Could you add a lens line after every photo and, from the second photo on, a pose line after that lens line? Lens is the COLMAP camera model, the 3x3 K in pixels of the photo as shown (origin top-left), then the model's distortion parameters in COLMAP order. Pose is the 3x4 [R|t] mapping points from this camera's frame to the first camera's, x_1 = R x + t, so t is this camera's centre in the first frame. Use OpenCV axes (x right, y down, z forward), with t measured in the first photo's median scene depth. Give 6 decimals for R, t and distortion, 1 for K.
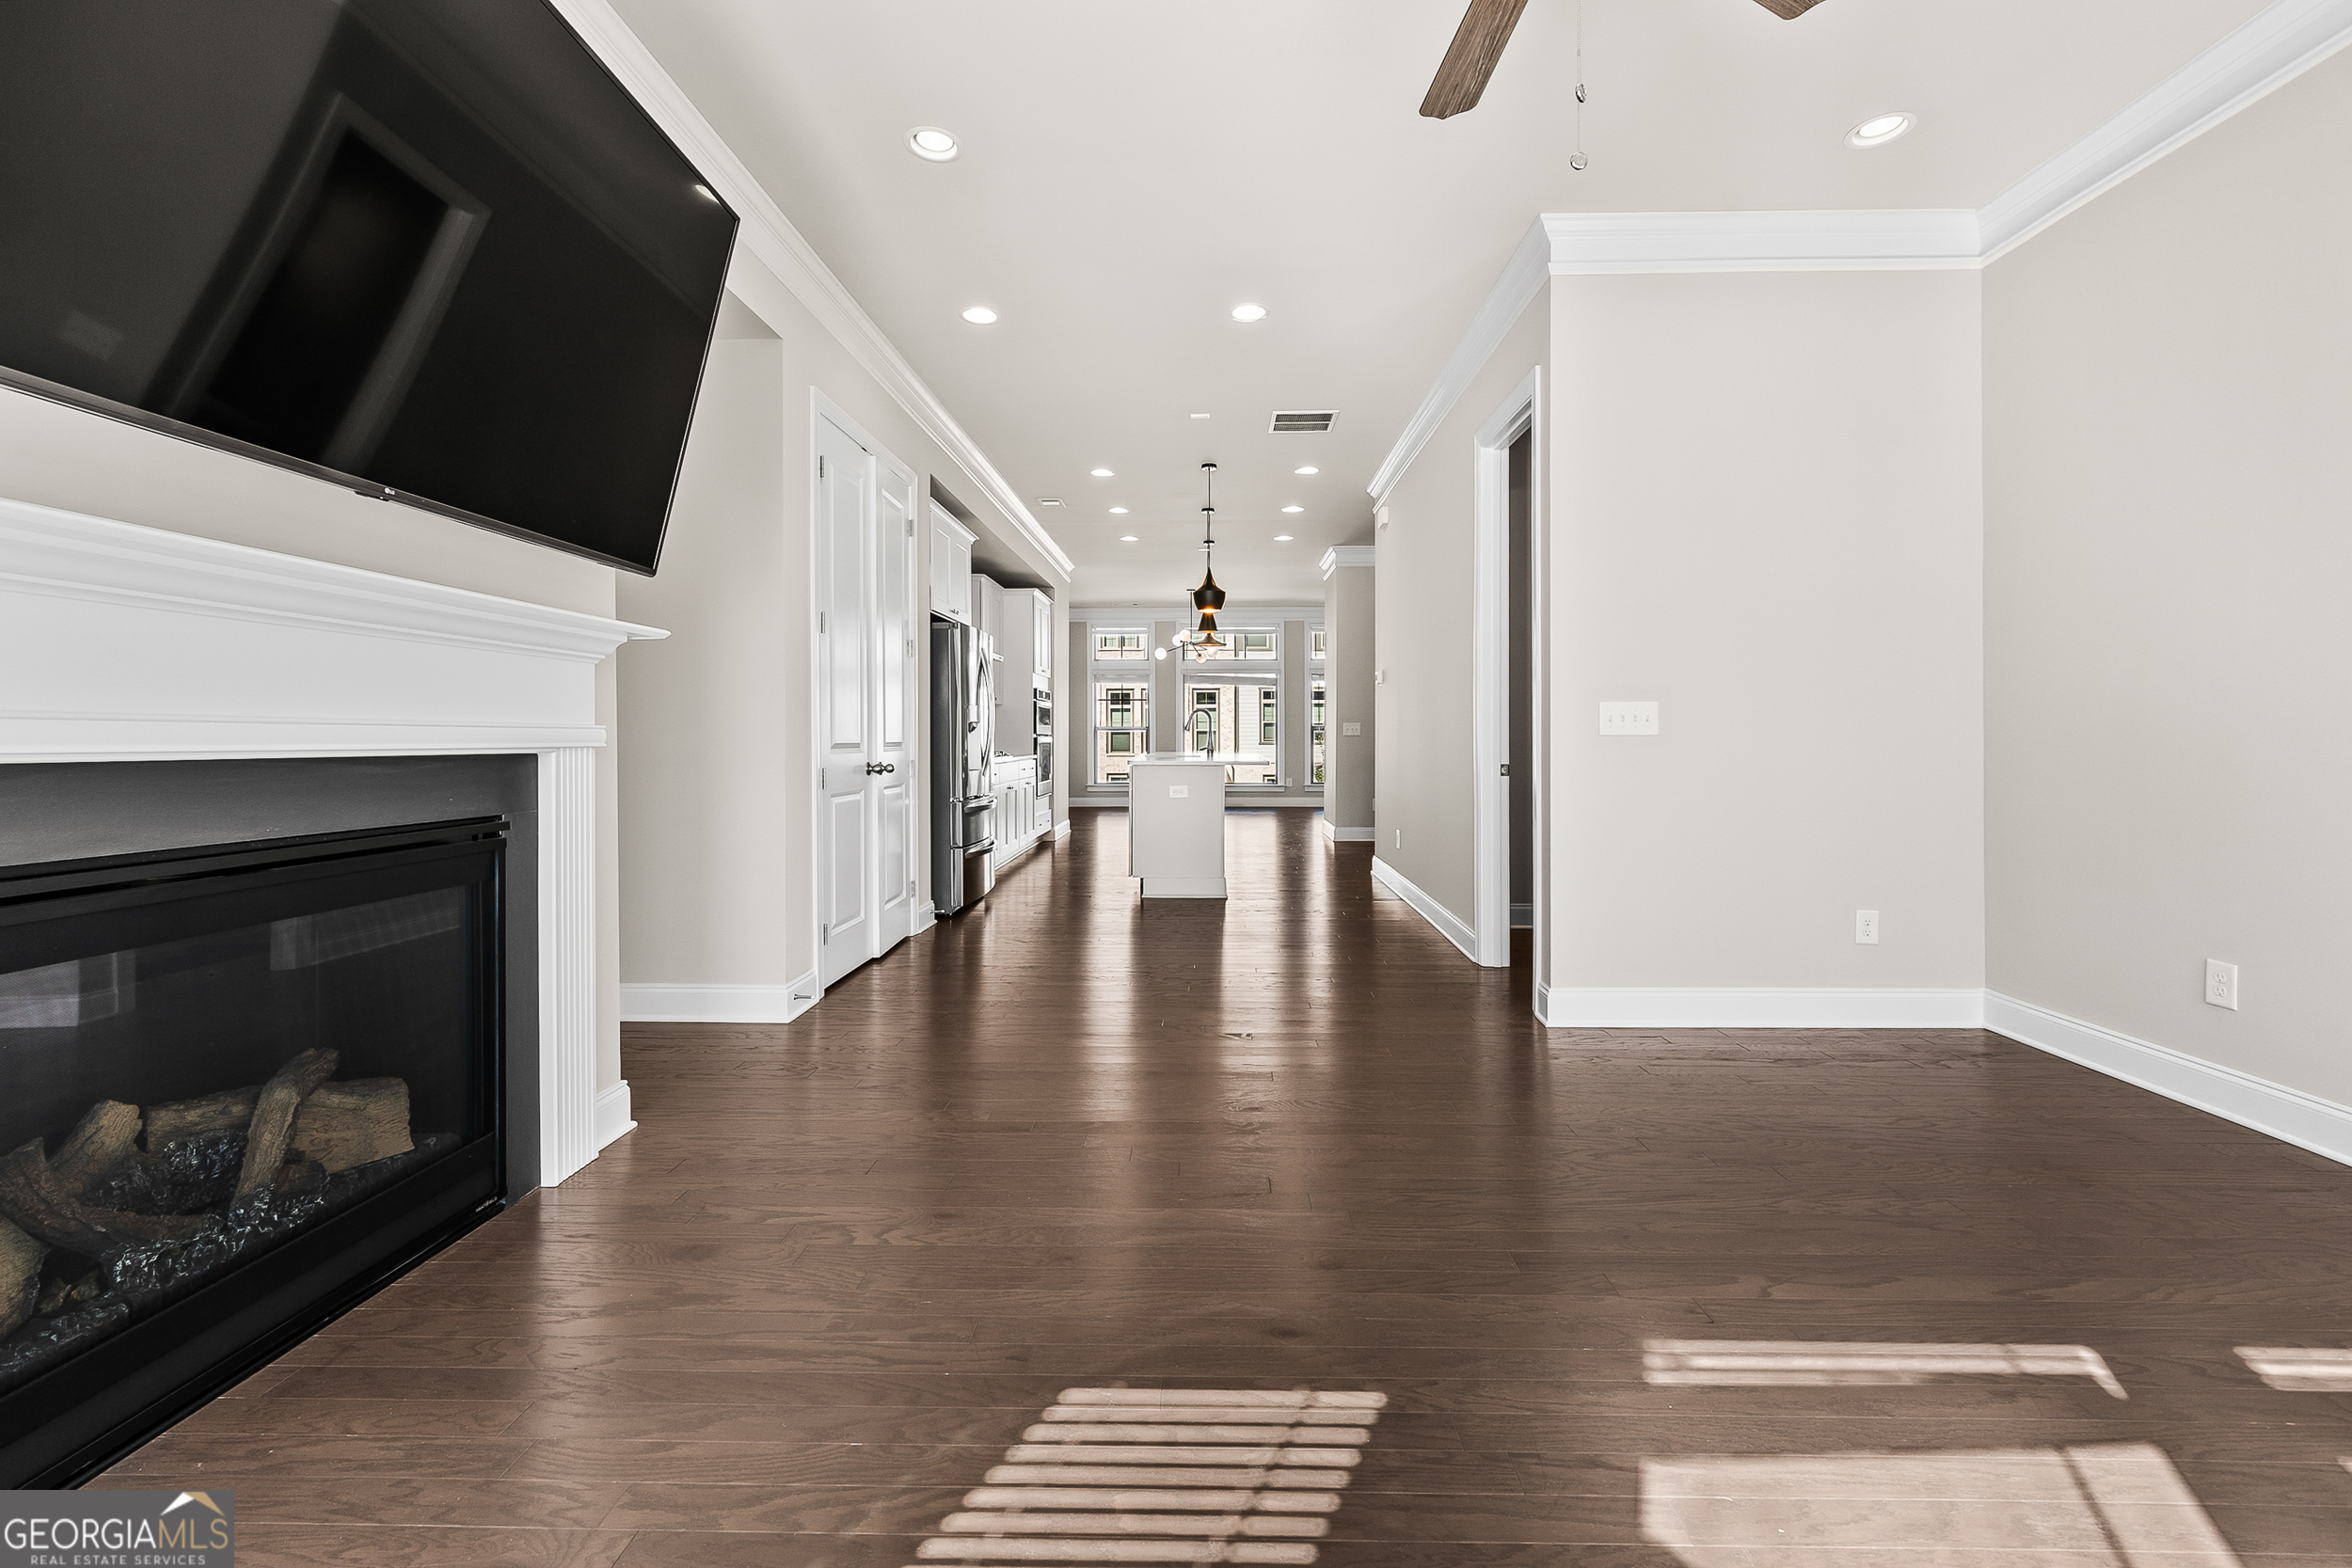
lens RADIAL K [[957.8, 0, 1203.7], [0, 957.8, 747.8], [0, 0, 1]] dist [0.000065, -0.000438]
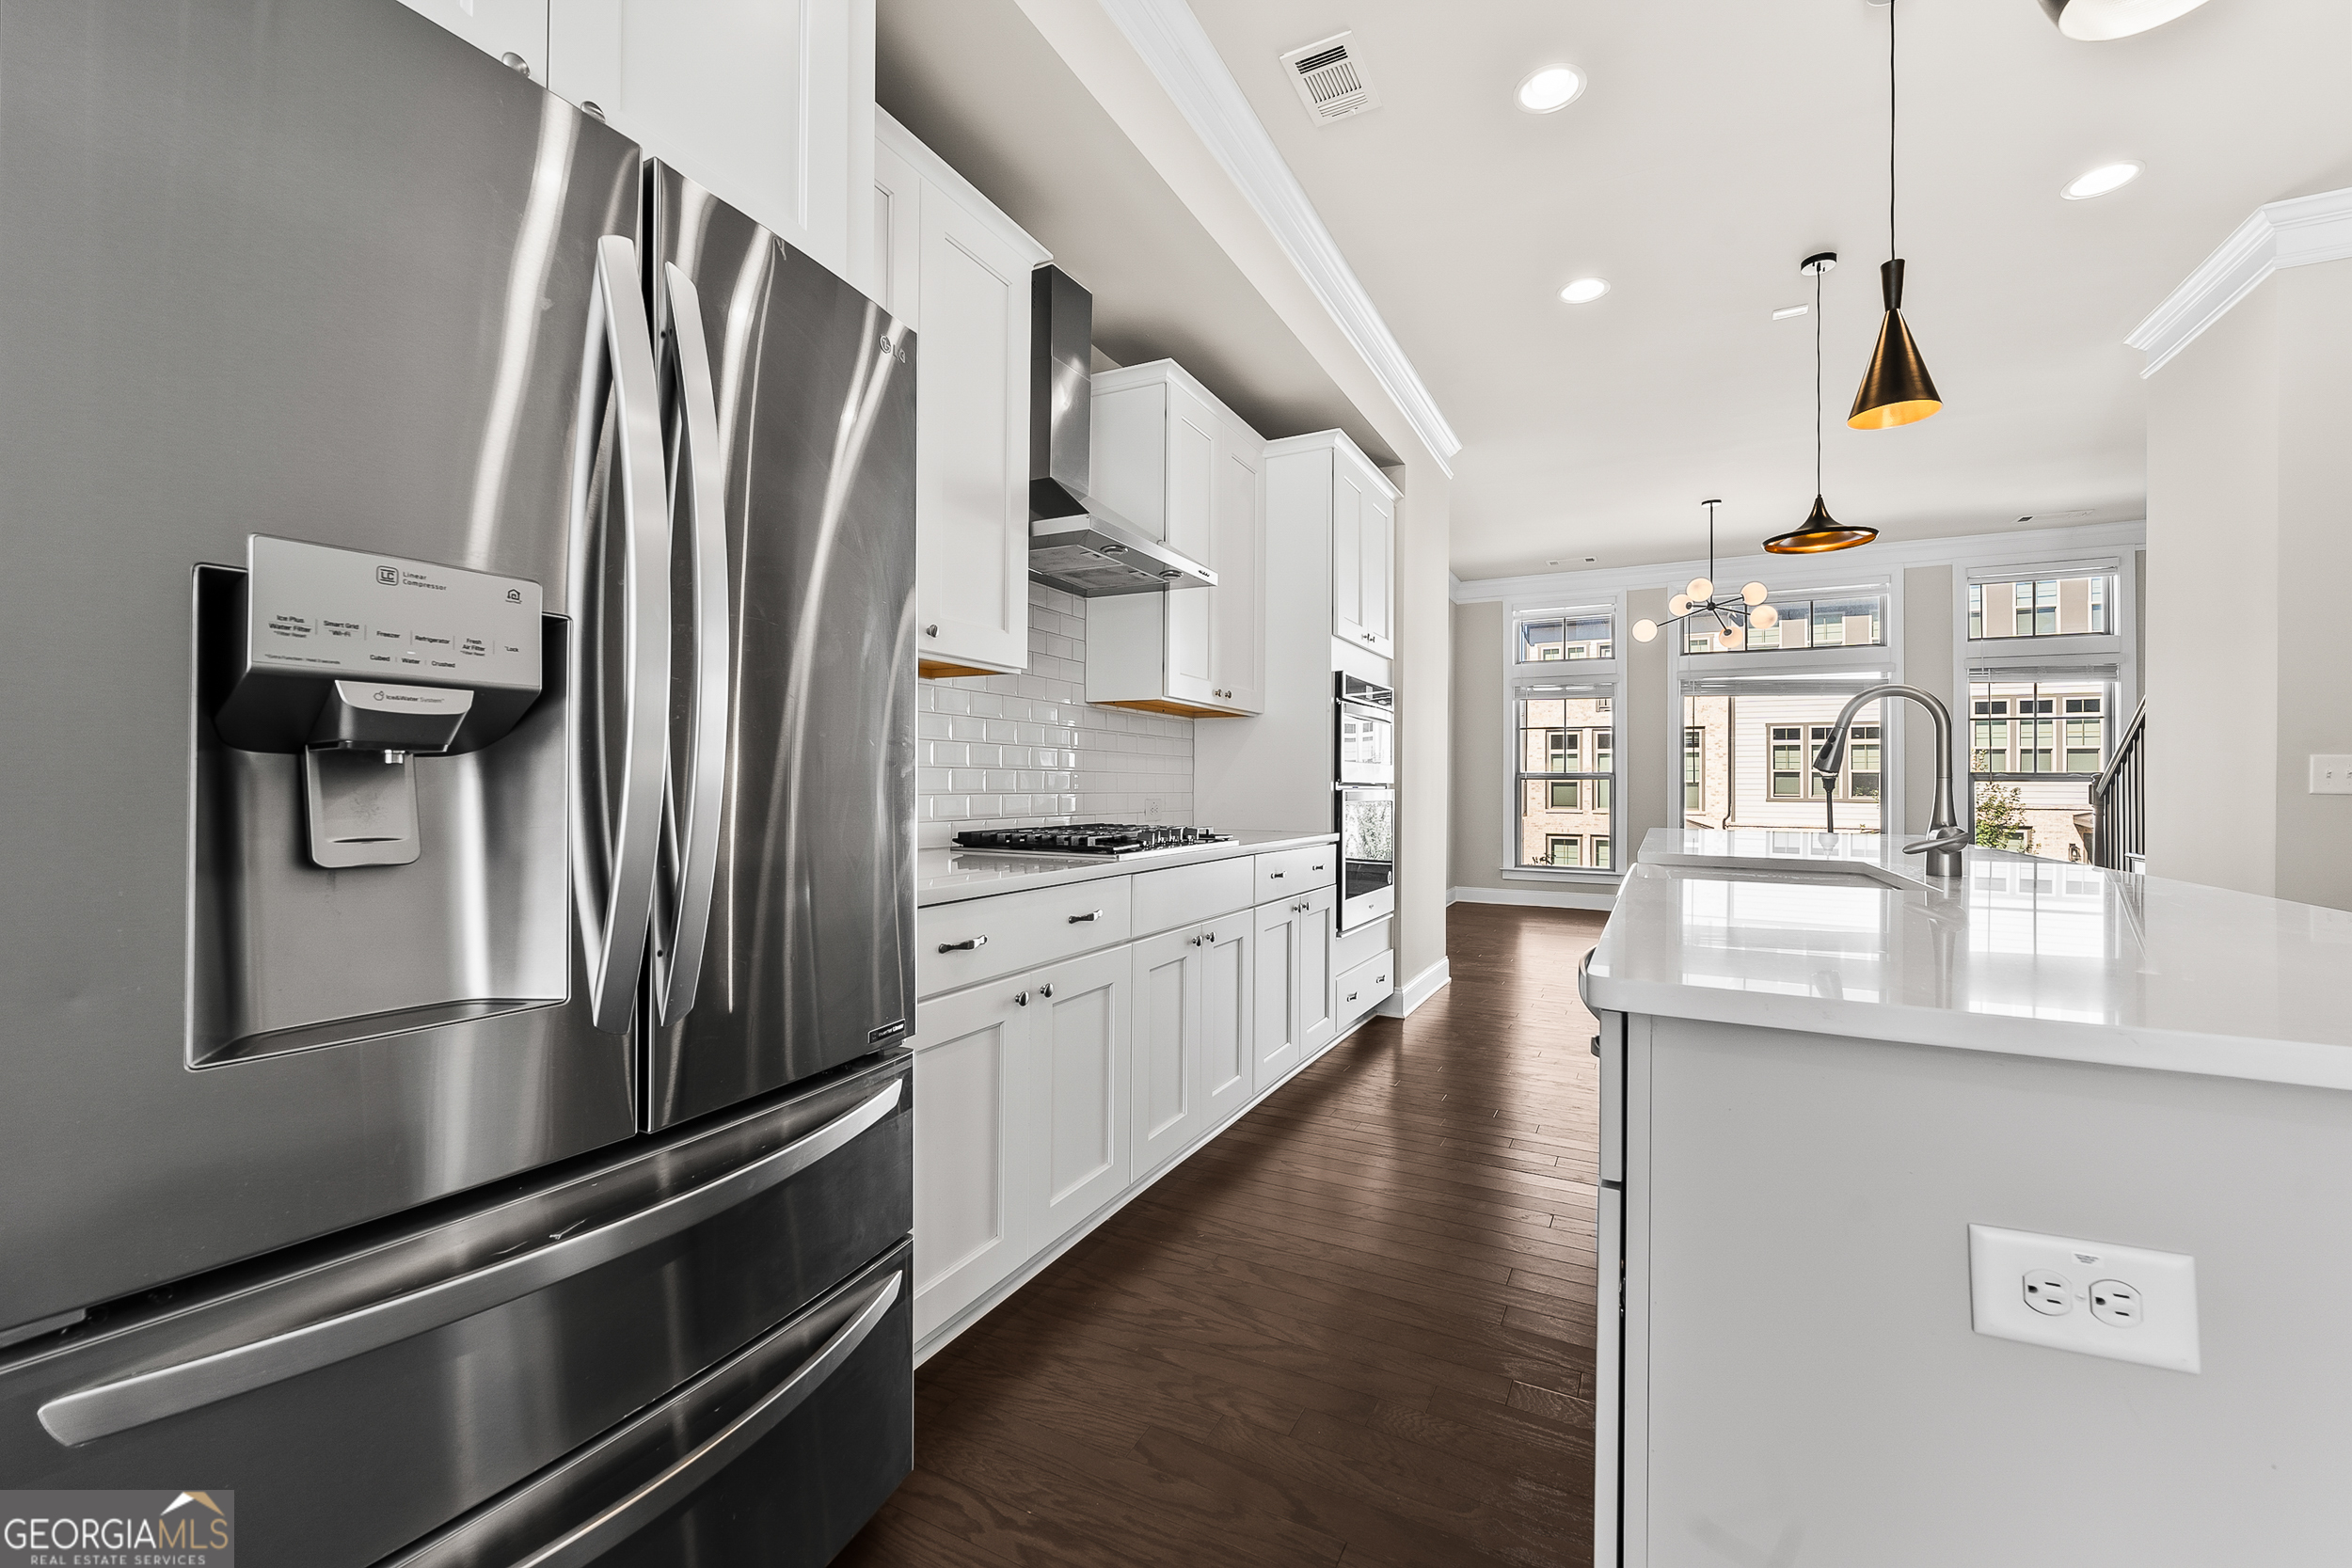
lens RADIAL K [[957.8, 0, 1173.9], [0, 957.8, 763.4], [0, 0, 1]] dist [0.000065, -0.000438]
pose [[0.890223, -0.001509, -0.455522, -0.098050], [-0.015150, 0.999343, -0.032916, -0.015597], [0.455272, 0.036204, 0.889616, 1.193383]]
